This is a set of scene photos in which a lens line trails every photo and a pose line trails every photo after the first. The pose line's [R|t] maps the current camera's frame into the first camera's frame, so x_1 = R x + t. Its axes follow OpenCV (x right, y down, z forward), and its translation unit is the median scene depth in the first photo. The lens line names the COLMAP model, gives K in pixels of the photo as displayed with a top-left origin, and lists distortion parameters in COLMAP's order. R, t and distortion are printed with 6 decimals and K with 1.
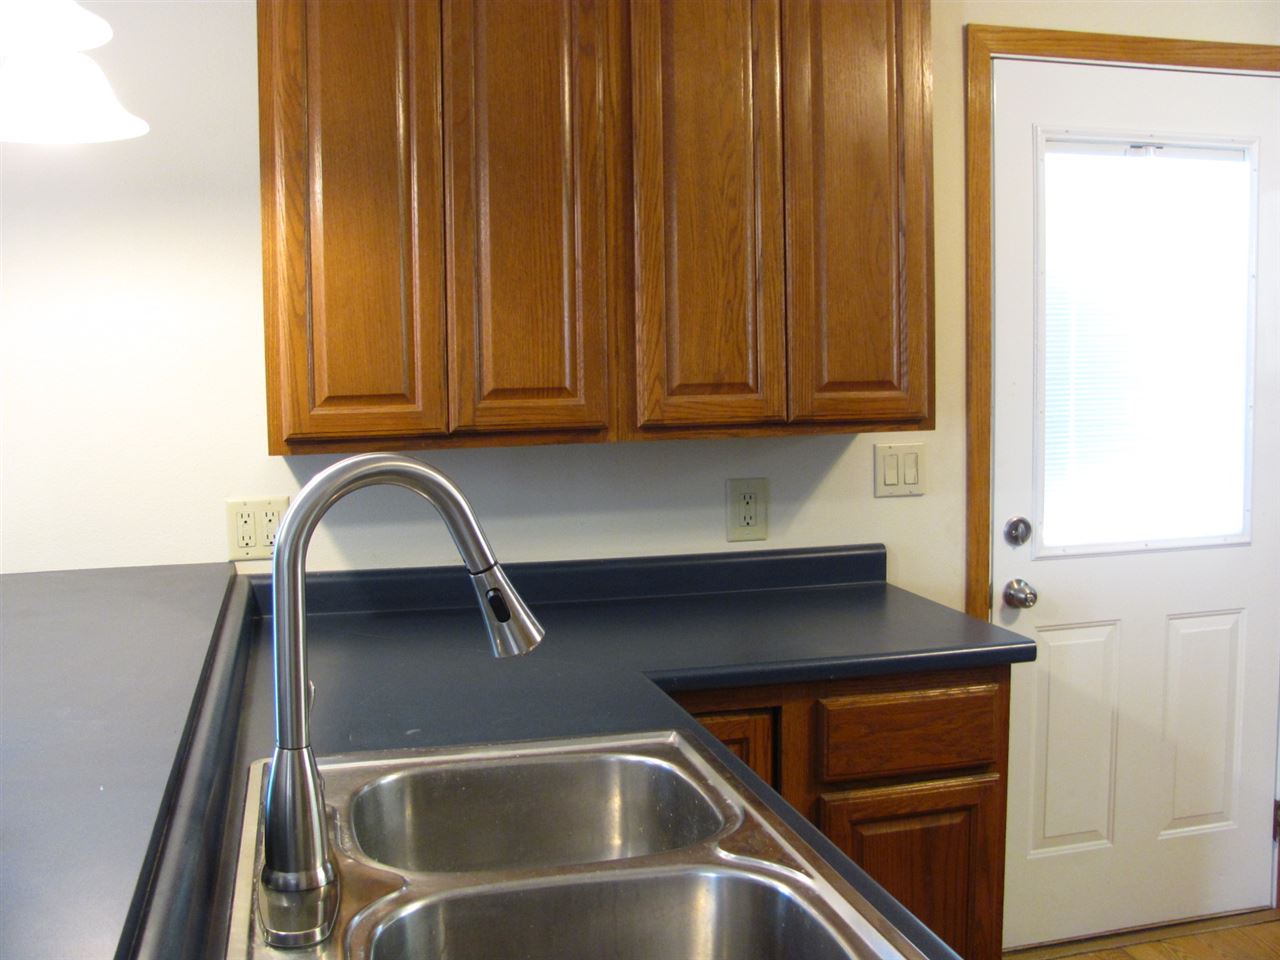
lens RADIAL K [[1361.4, 0, 639.3], [0, 1361.4, 462.1], [0, 0, 1]] dist [-0.219169, 0.268859]
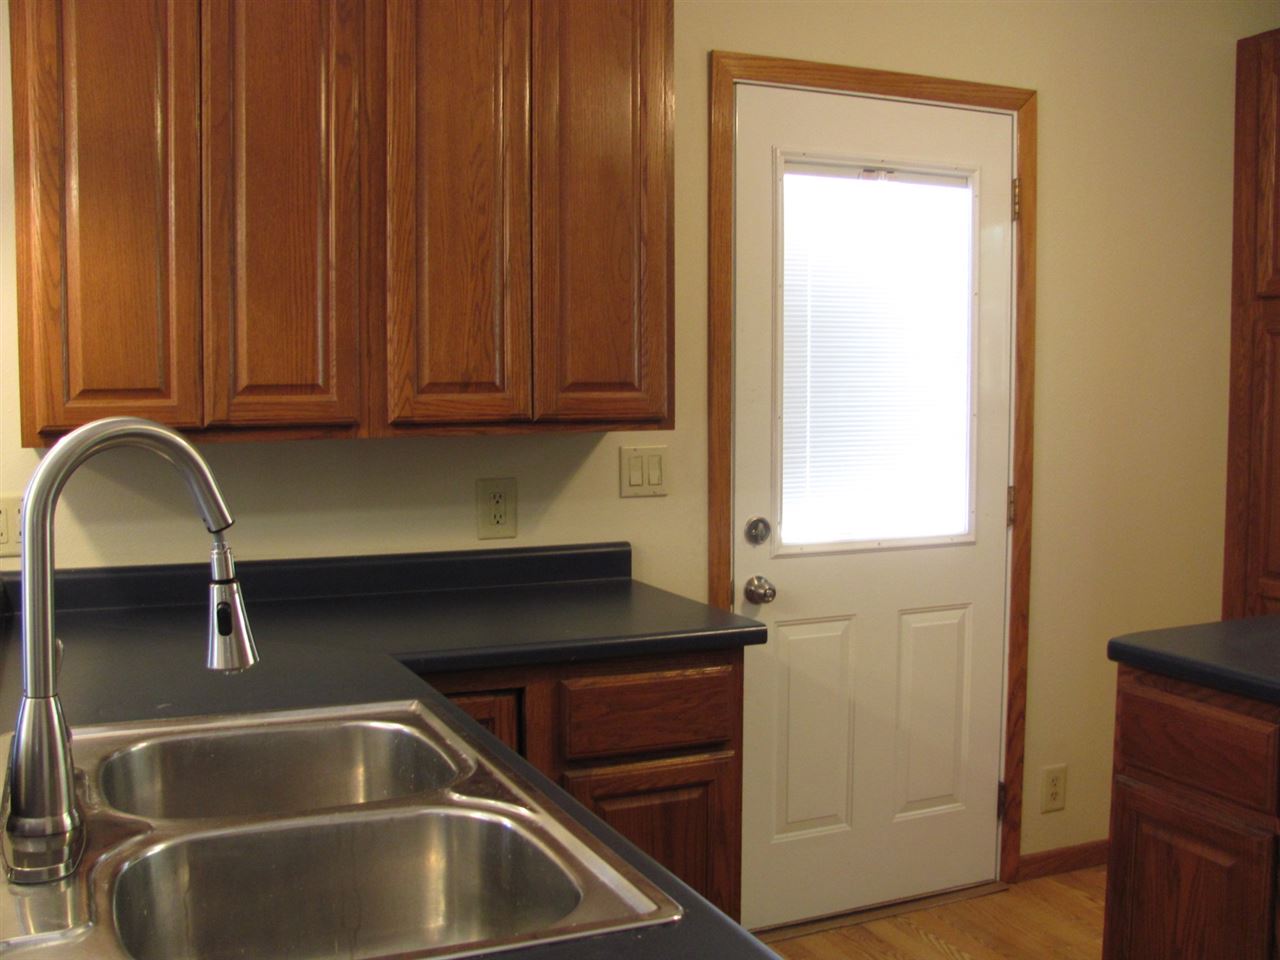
lens RADIAL K [[1365.5, 0, 646.3], [0, 1365.5, 473.2], [0, 0, 1]] dist [-0.228047, 0.295950]
pose [[0.985318, 0.001871, 0.170717, 0.016611], [0.000744, 0.999883, -0.015253, 0.028227], [-0.170725, 0.015156, 0.985202, -0.051022]]
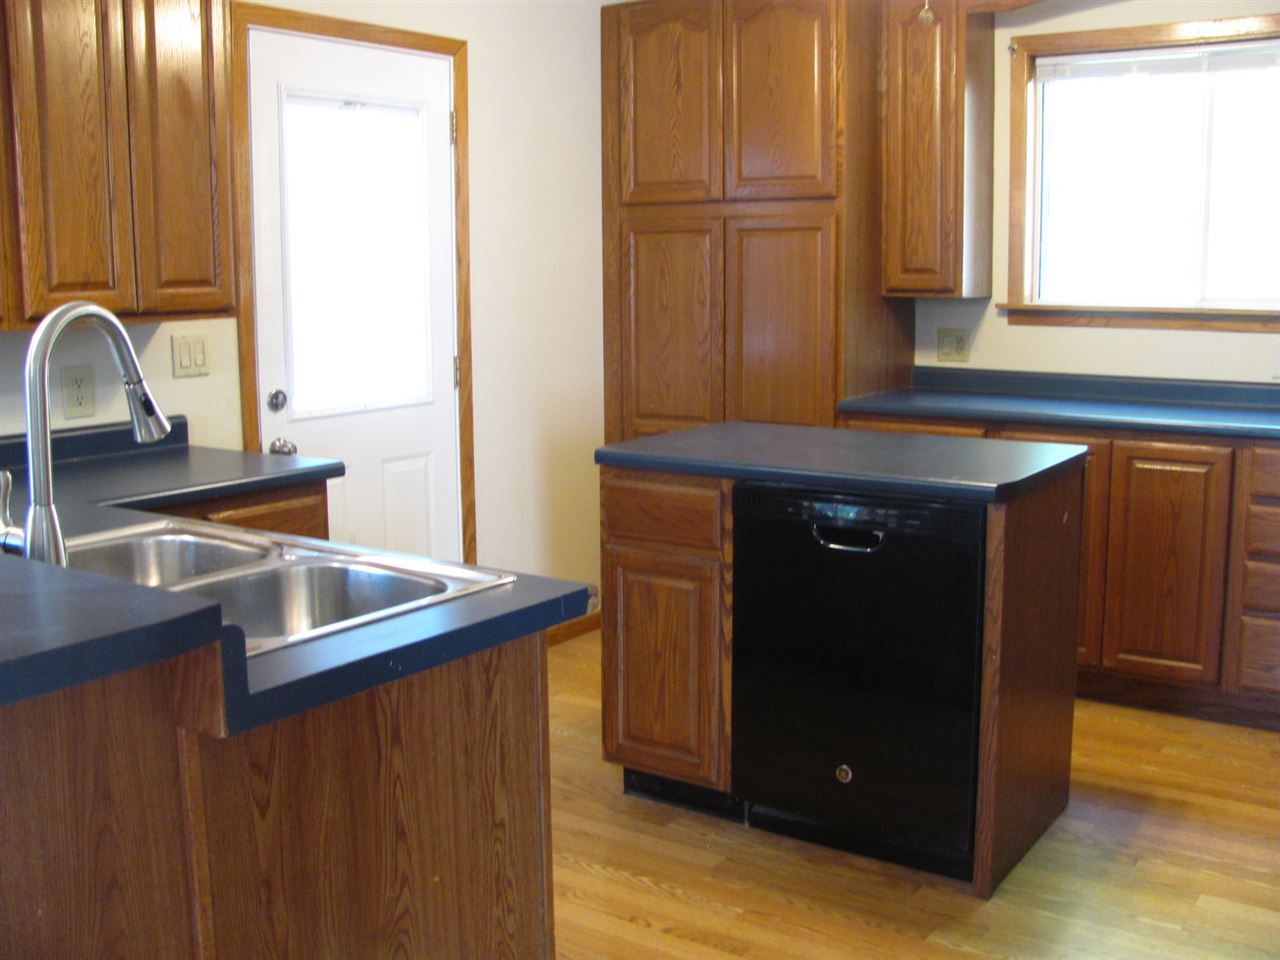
lens RADIAL K [[1365.5, 0, 646.3], [0, 1365.5, 473.2], [0, 0, 1]] dist [-0.228047, 0.295950]
pose [[0.760831, -0.089951, 0.642686, -0.351021], [0.054919, 0.995719, 0.074347, 0.055861], [-0.646622, -0.021270, 0.762514, -0.265646]]
